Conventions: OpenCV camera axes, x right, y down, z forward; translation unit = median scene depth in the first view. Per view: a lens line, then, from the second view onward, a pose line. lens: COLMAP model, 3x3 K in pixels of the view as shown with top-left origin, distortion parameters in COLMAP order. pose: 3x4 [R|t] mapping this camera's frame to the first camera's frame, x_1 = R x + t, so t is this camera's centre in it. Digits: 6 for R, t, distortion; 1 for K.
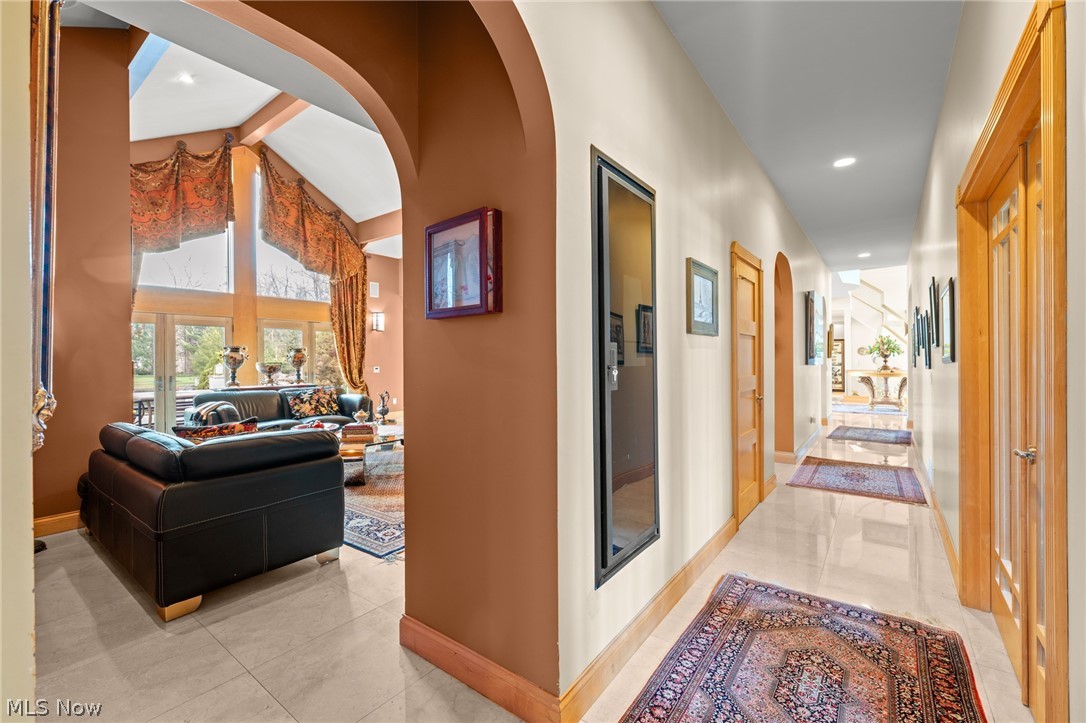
lens RADIAL K [[453.2, 0, 544.5], [0, 453.2, 360.1], [0, 0, 1]] dist [0.001097, 0.000063]
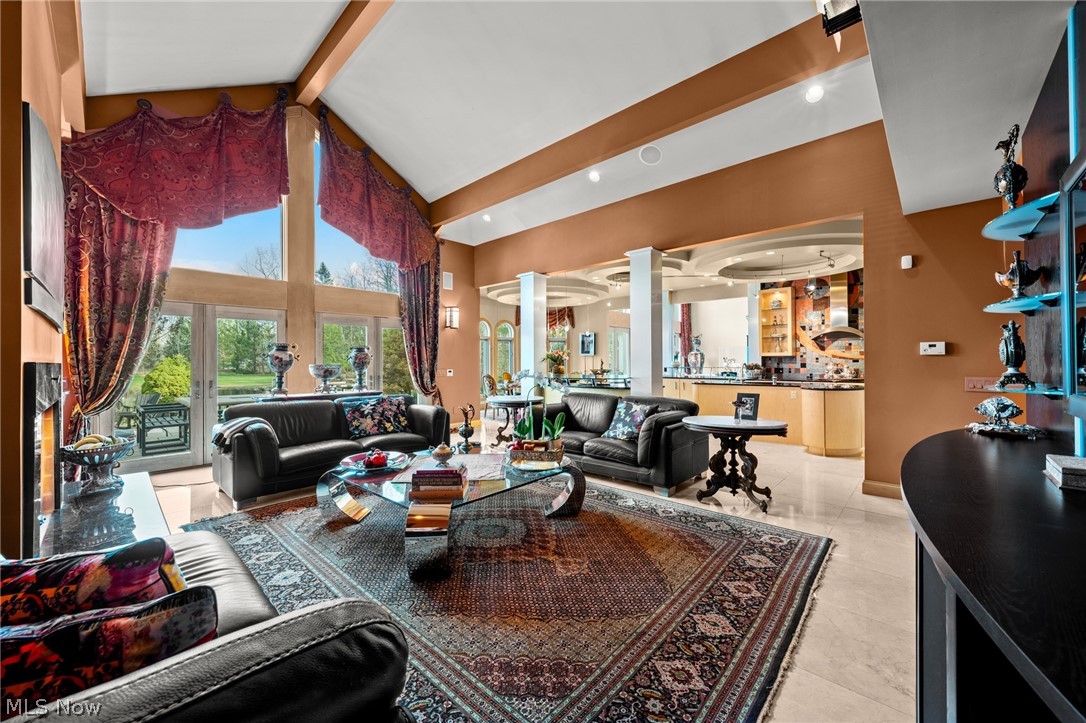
lens RADIAL K [[403.9, 0, 542.5], [0, 403.9, 361.5], [0, 0, 1]] dist [-0.000964, -0.000042]
pose [[0.994347, 0.002884, -0.106144, -0.138275], [-0.003085, 0.999994, -0.001733, 0.000175], [0.106138, 0.002051, 0.994349, 0.306768]]
